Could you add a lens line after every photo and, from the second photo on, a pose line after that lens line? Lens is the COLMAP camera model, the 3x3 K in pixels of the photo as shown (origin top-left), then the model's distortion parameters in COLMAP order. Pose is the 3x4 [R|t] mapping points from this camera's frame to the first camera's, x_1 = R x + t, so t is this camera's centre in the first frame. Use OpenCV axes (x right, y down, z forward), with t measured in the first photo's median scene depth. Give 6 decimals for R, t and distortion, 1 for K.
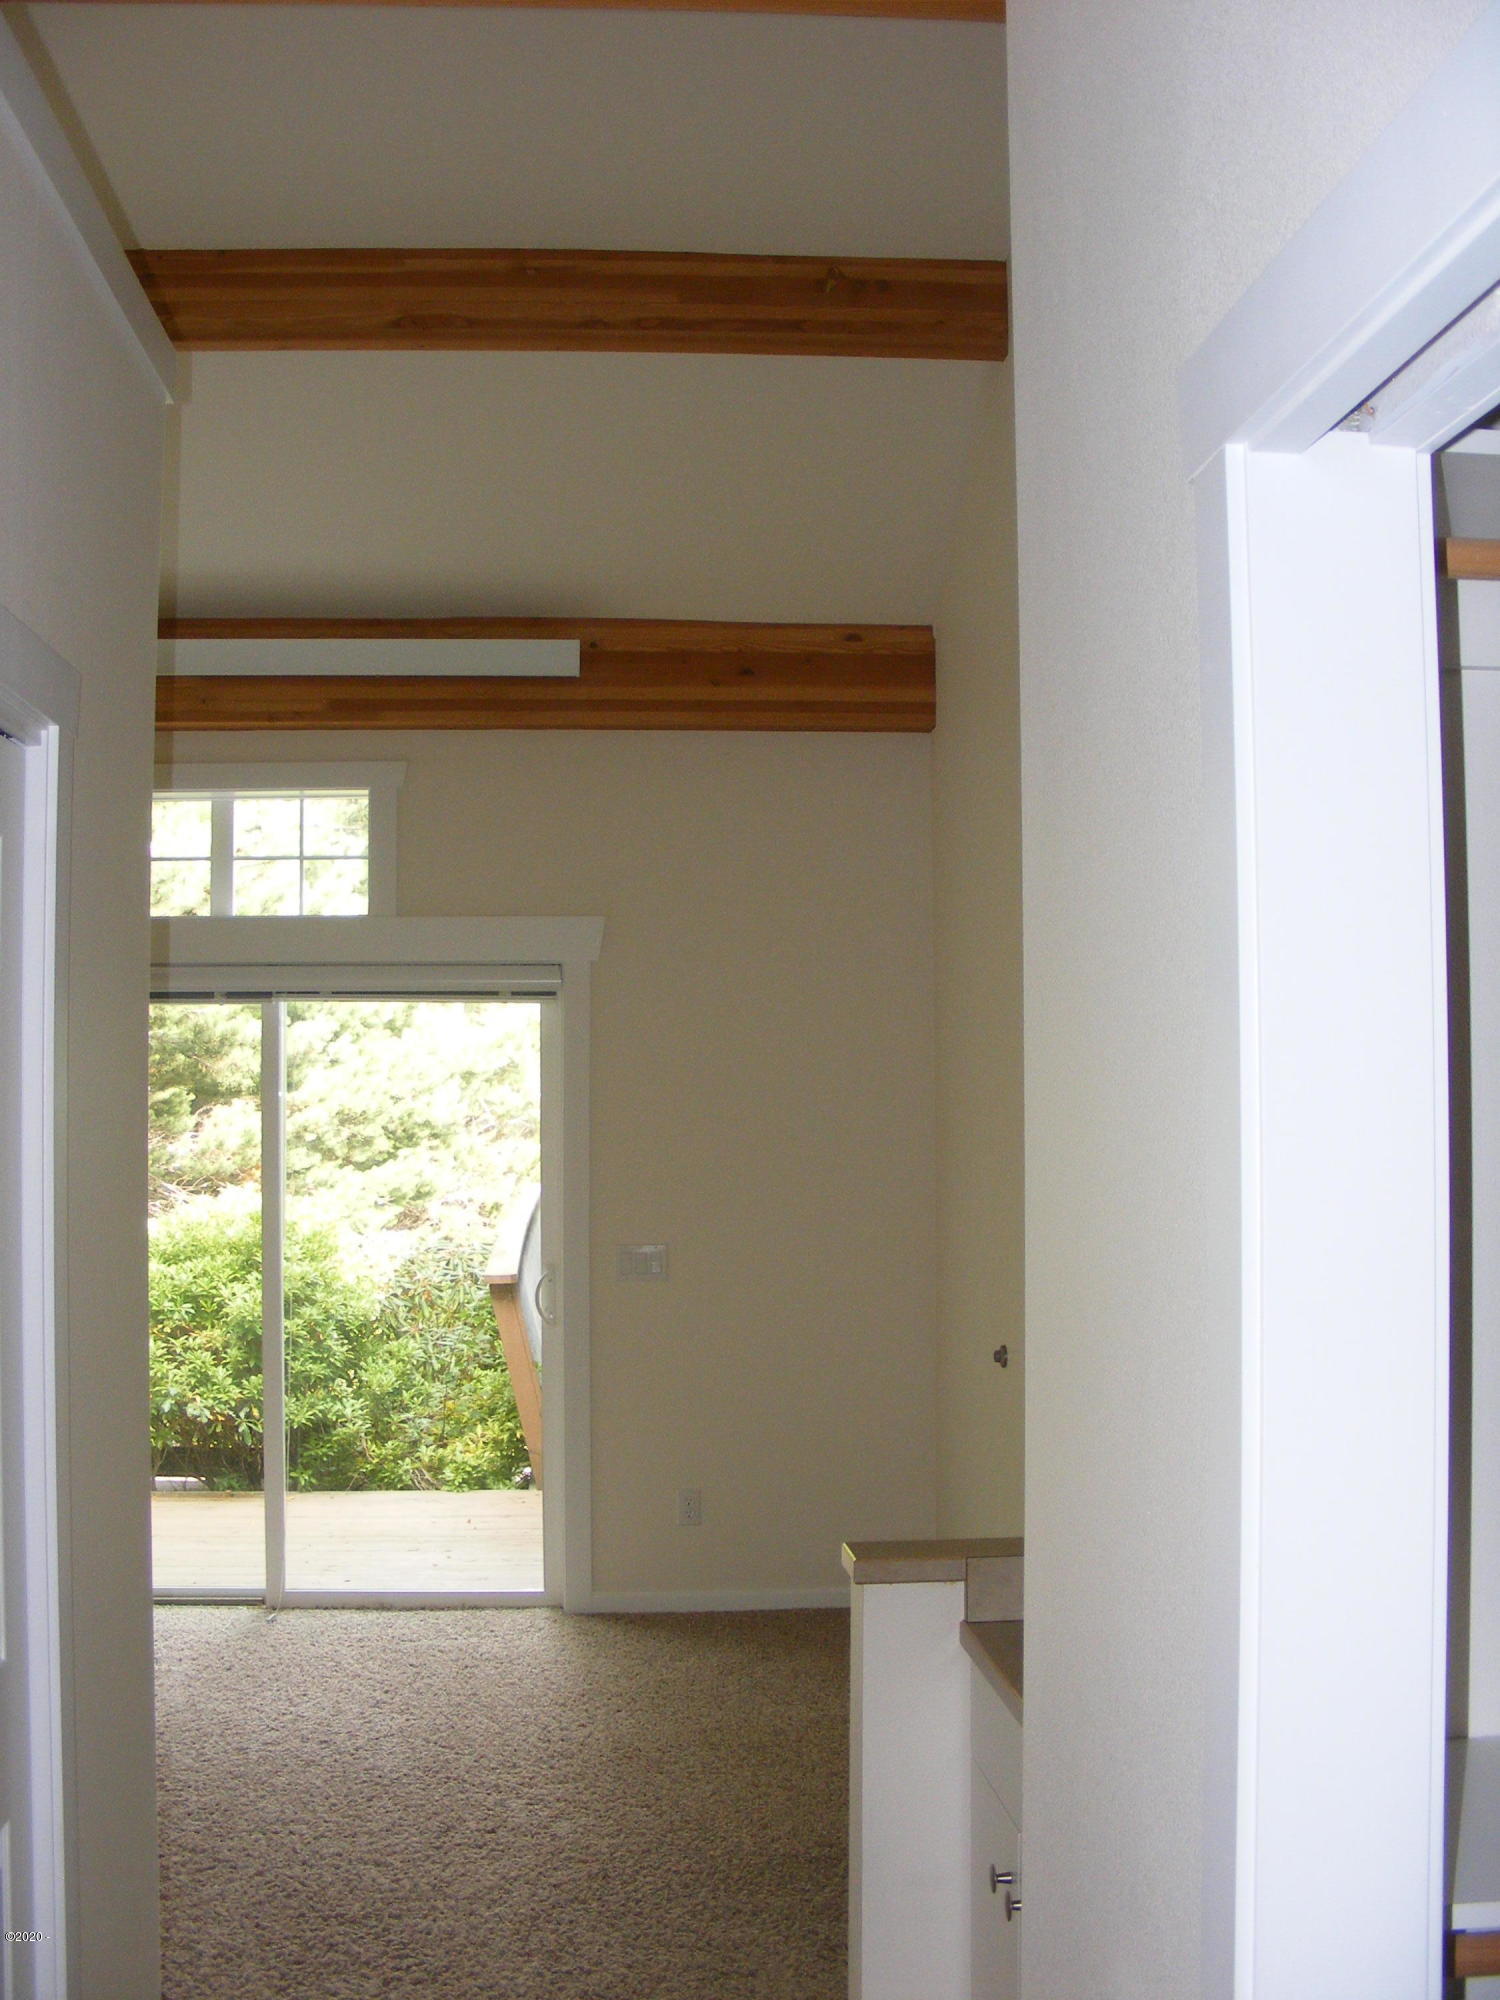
lens RADIAL K [[2264.9, 0, 750.0], [0, 2264.9, 1000.0], [0, 0, 1]] dist [-0.249367, 0.247116]
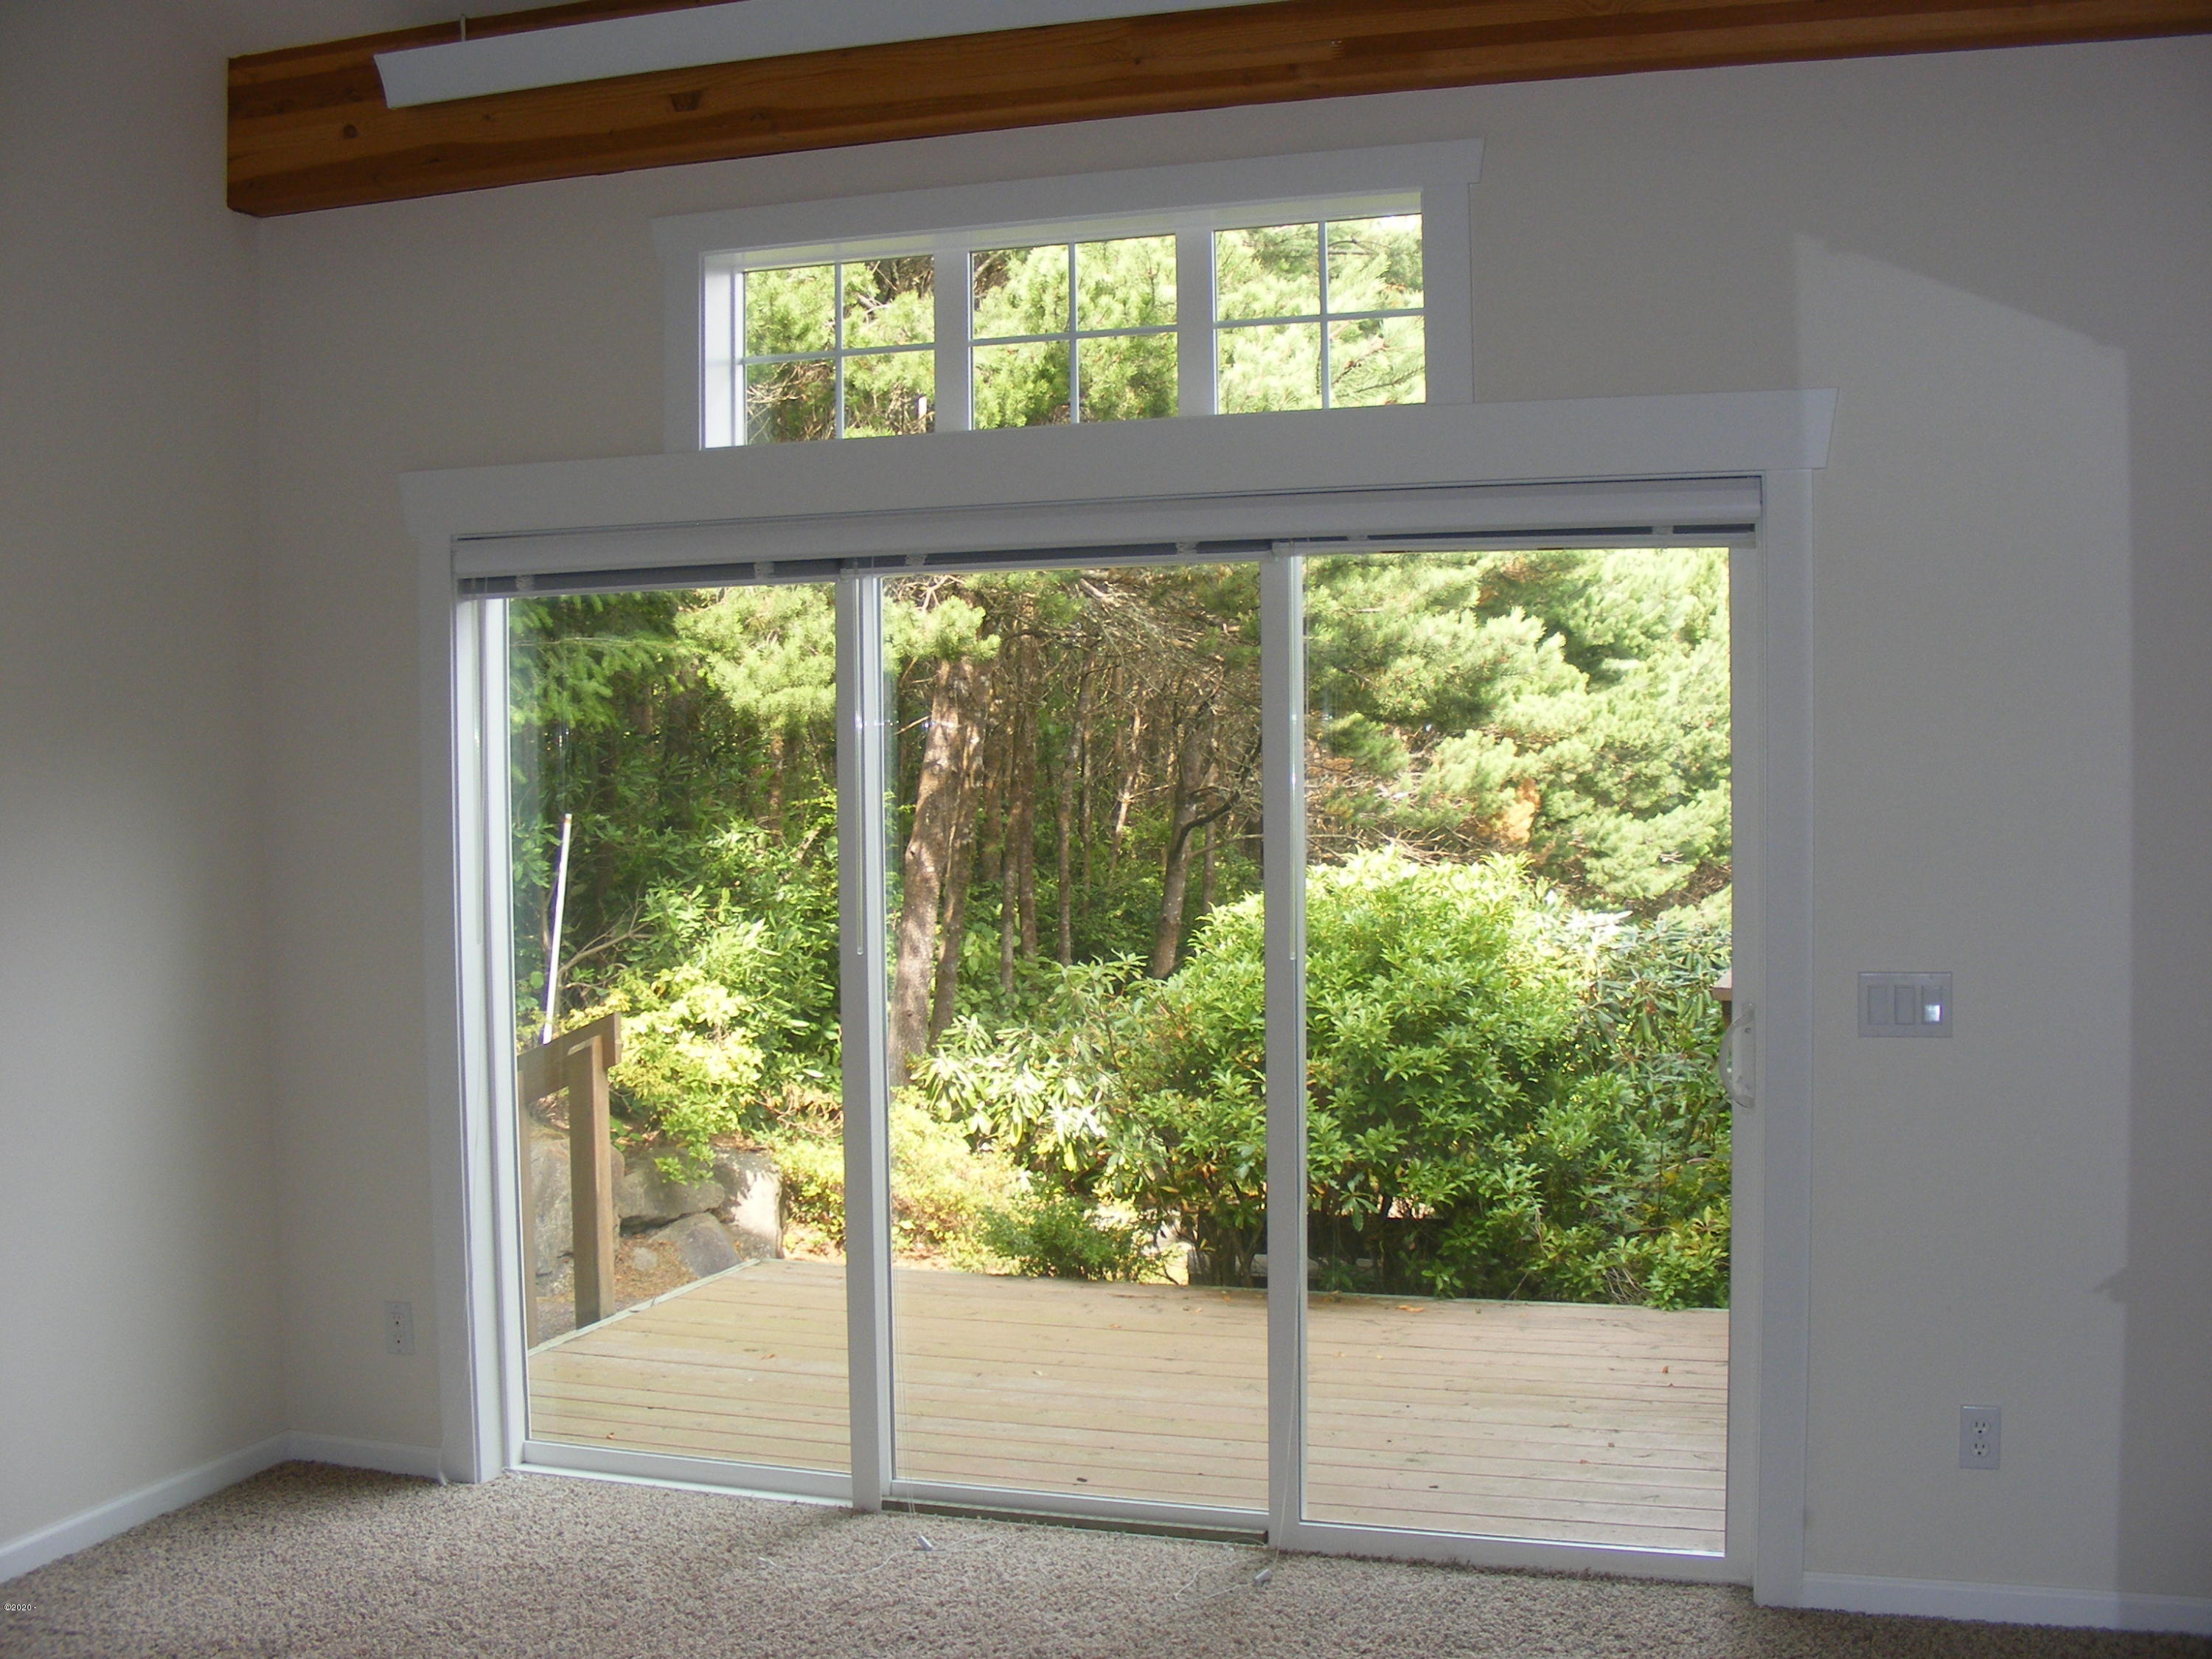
lens RADIAL K [[2504.9, 0, 1106.0], [0, 2504.9, 829.5], [0, 0, 1]] dist [-0.249367, 0.247116]
pose [[0.915375, 0.007497, -0.402533, 0.010108], [0.025933, 0.996652, 0.077535, 0.014834], [0.401767, -0.081413, 0.912116, 0.266838]]
